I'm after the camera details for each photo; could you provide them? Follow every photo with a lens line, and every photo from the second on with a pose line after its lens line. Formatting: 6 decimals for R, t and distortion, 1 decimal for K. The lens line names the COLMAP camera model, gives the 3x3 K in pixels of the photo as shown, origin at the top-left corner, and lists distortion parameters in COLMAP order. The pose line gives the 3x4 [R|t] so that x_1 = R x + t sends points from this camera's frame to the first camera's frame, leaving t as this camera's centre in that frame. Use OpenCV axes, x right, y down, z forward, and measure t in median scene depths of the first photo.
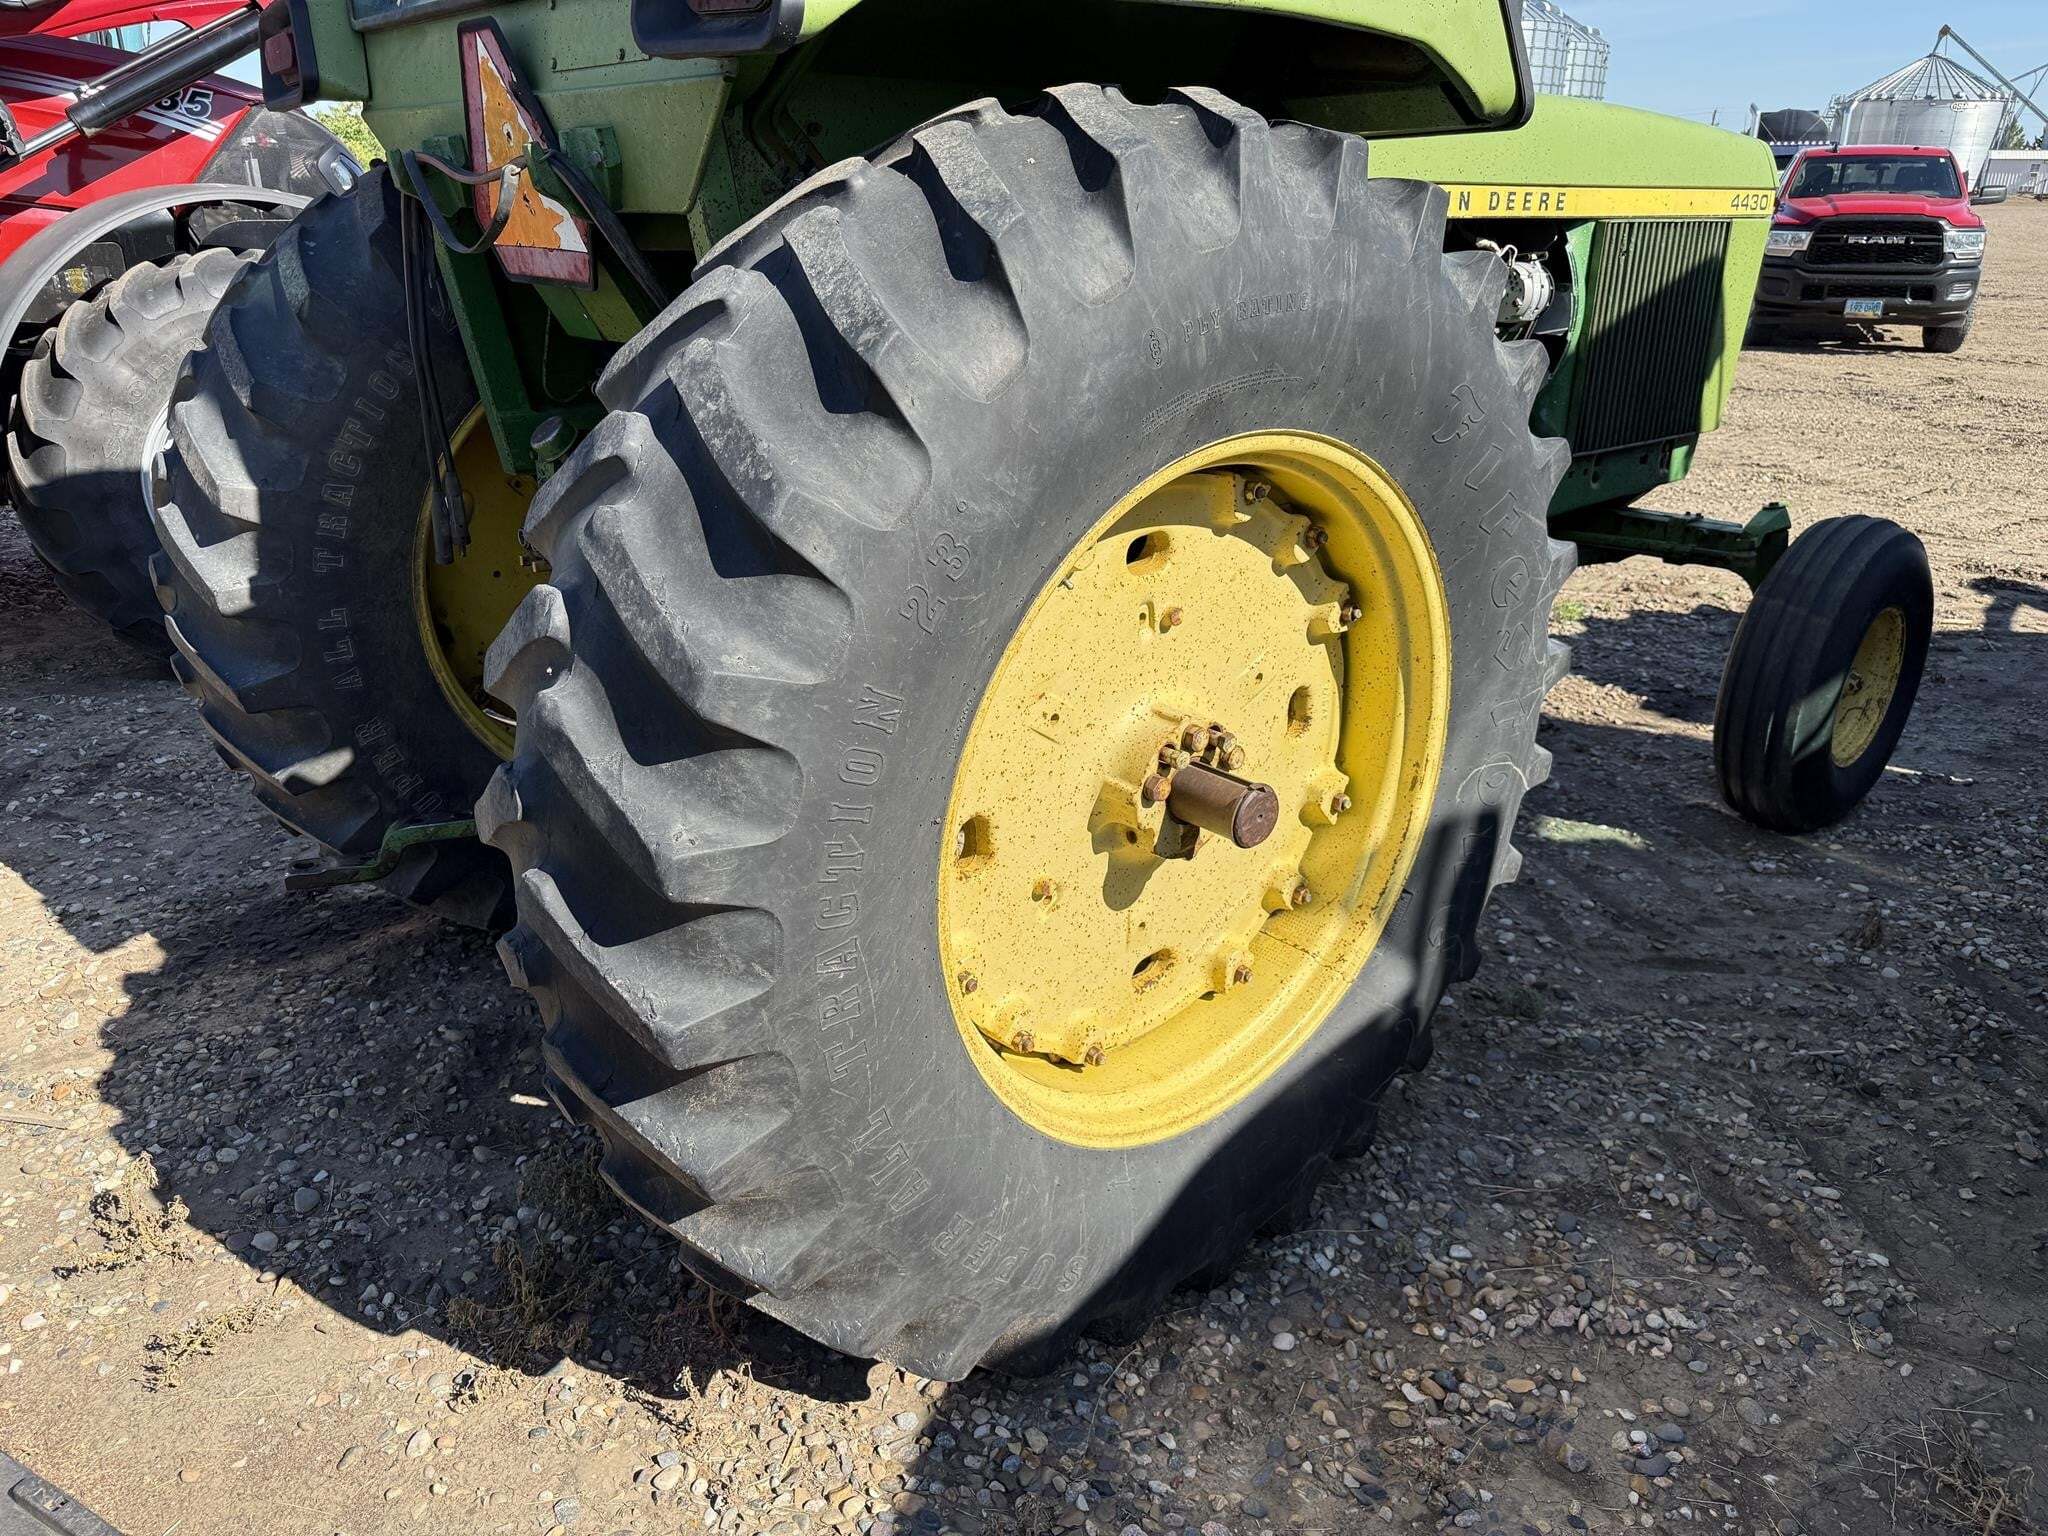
lens RADIAL K [[1442.5, 0, 1011.2], [0, 1442.5, 771.5], [0, 0, 1]] dist [0.034925, -0.044531]
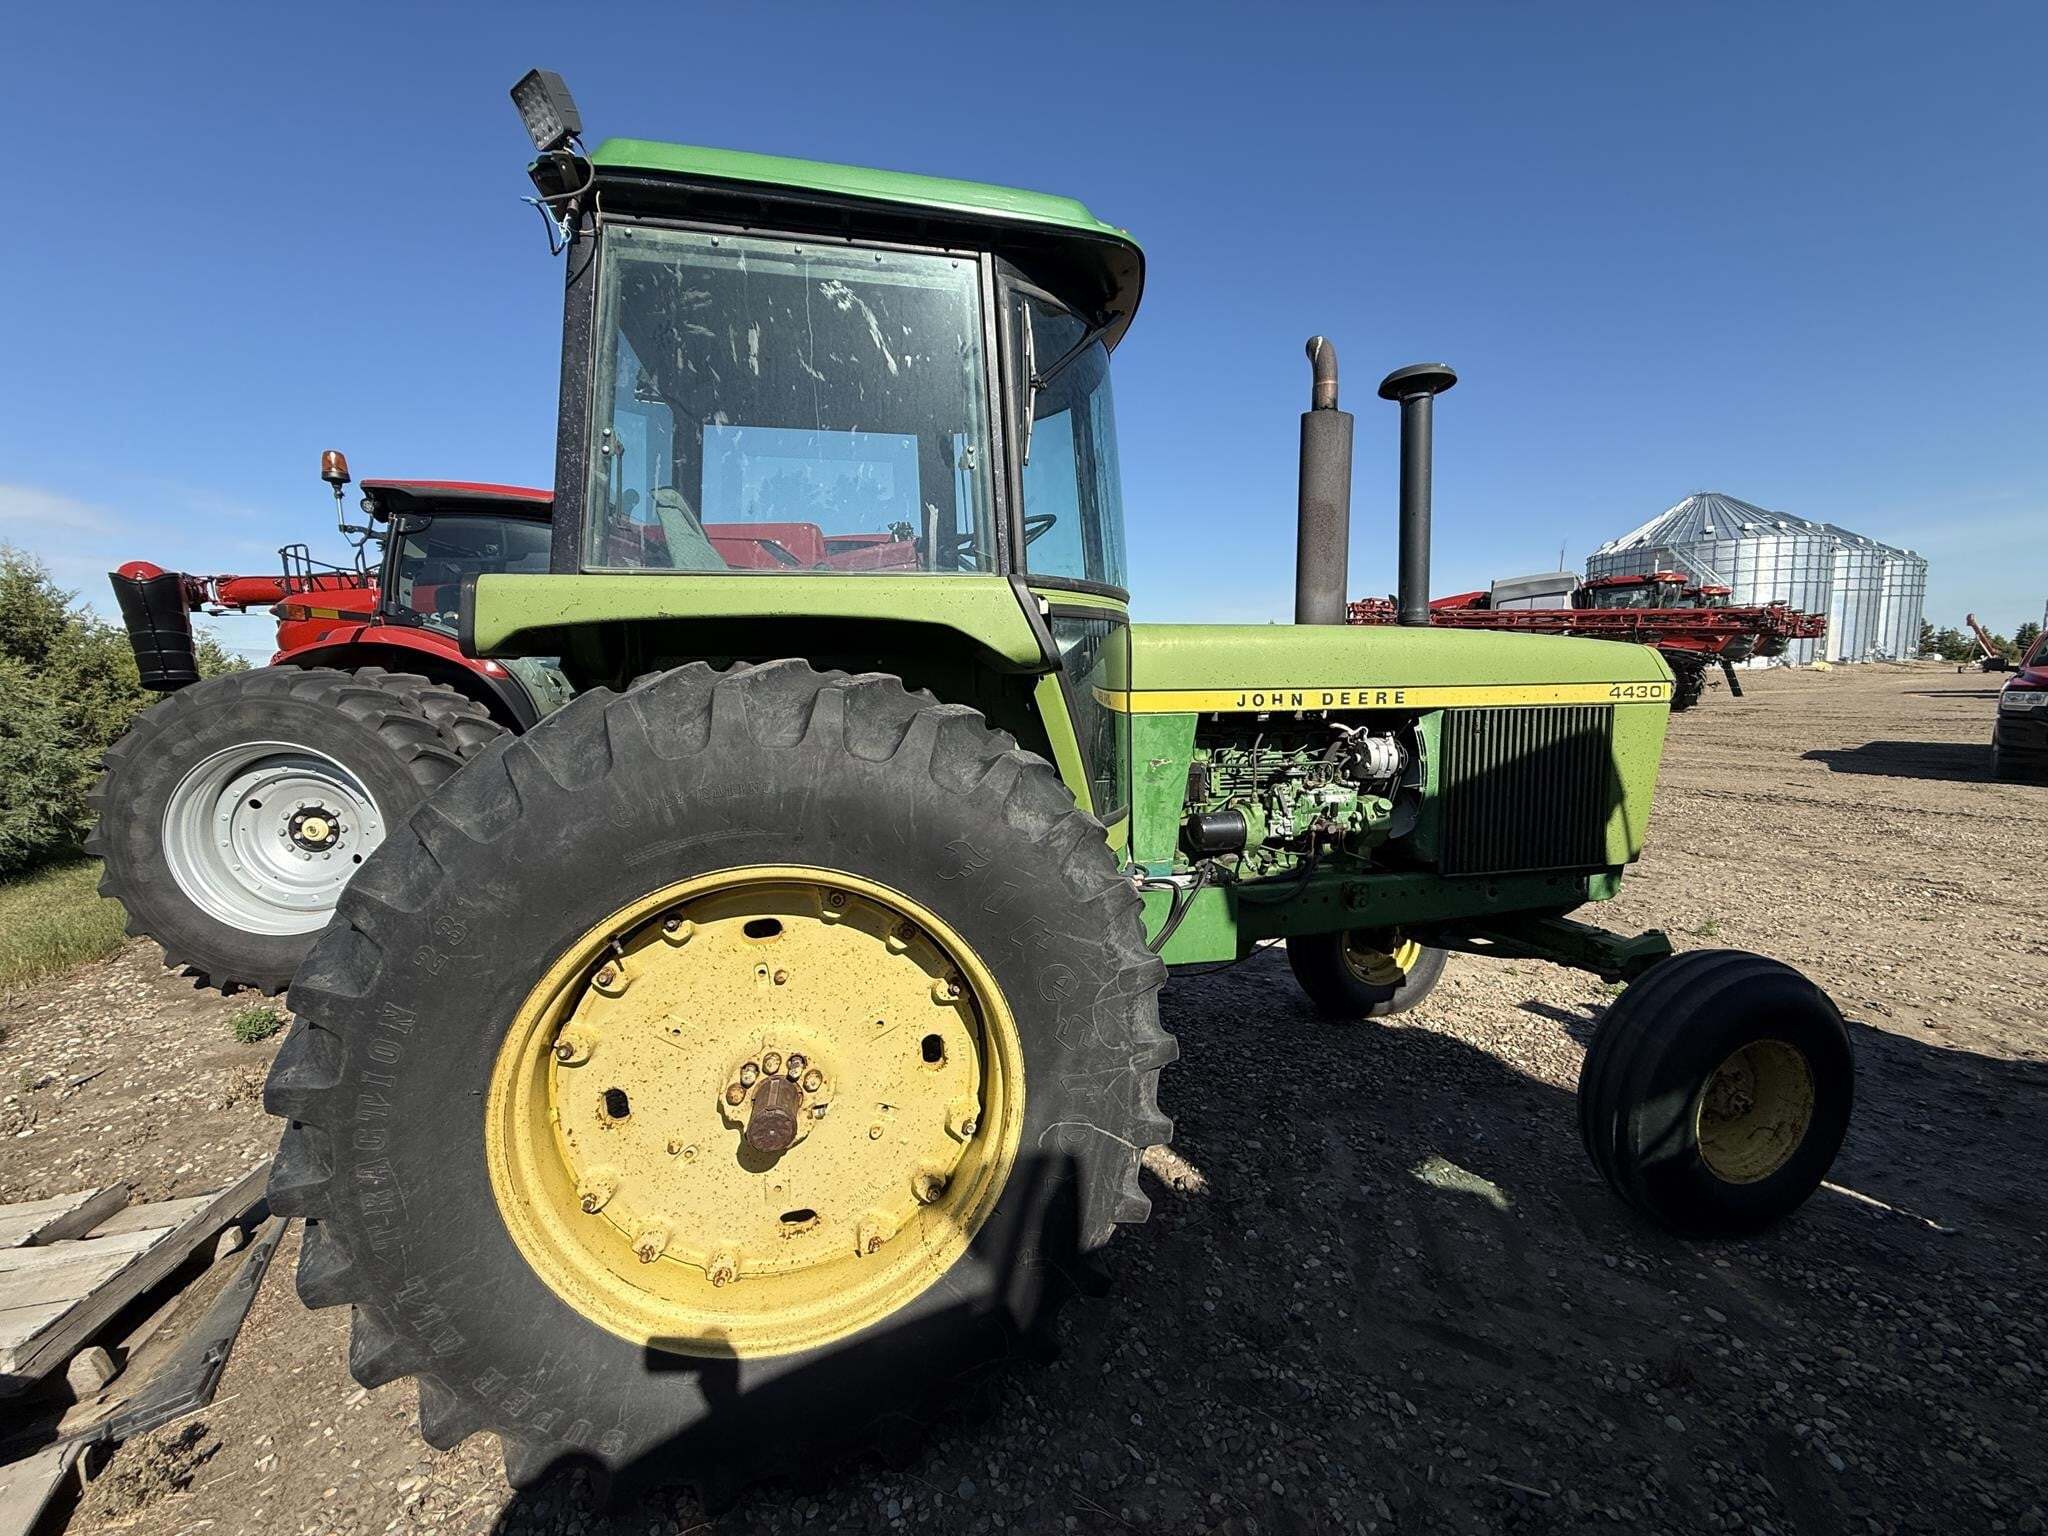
lens RADIAL K [[812.4, 0, 1024.0], [0, 812.4, 768.0], [0, 0, 1]] dist [0.002224, 0.000133]
pose [[0.885446, 0.031896, -0.463647, 0.532337], [-0.152068, 0.962609, -0.224188, -0.120279], [0.439160, 0.269012, 0.857188, 0.233188]]
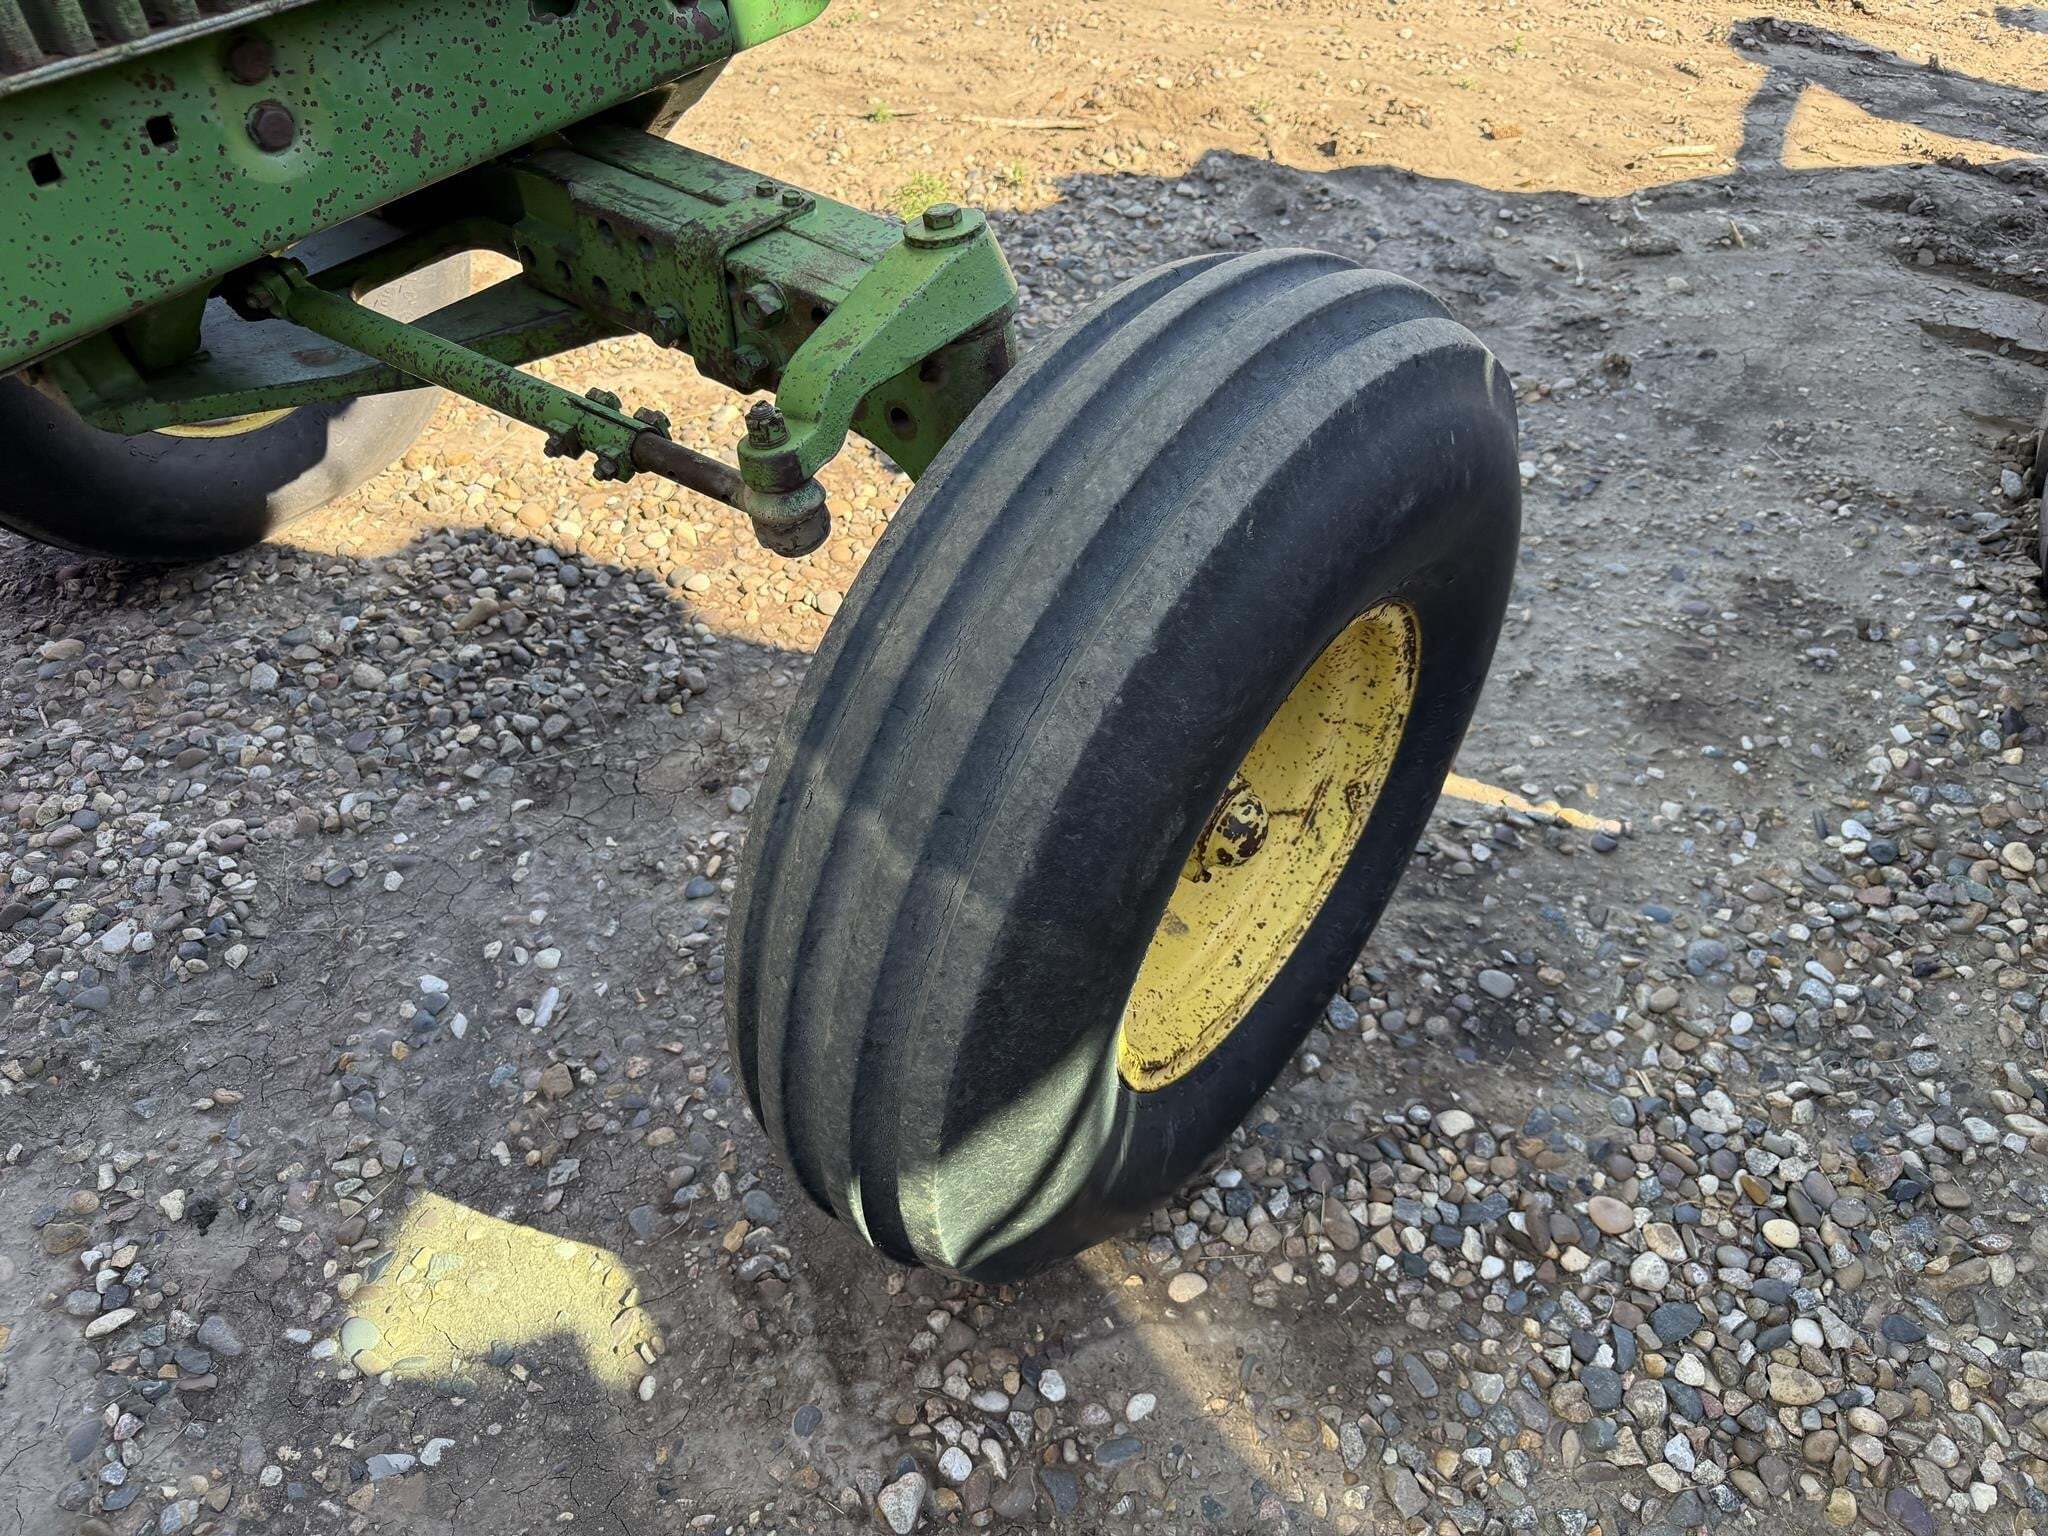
lens RADIAL K [[1464.8, 0, 1024.0], [0, 1464.8, 768.0], [0, 0, 1]] dist [0.069200, -0.105771]
pose [[0.983549, -0.135964, 0.118930, 0.707777], [0.077053, 0.911261, 0.404557, -0.285806], [-0.163381, -0.388738, 0.906747, 1.033852]]
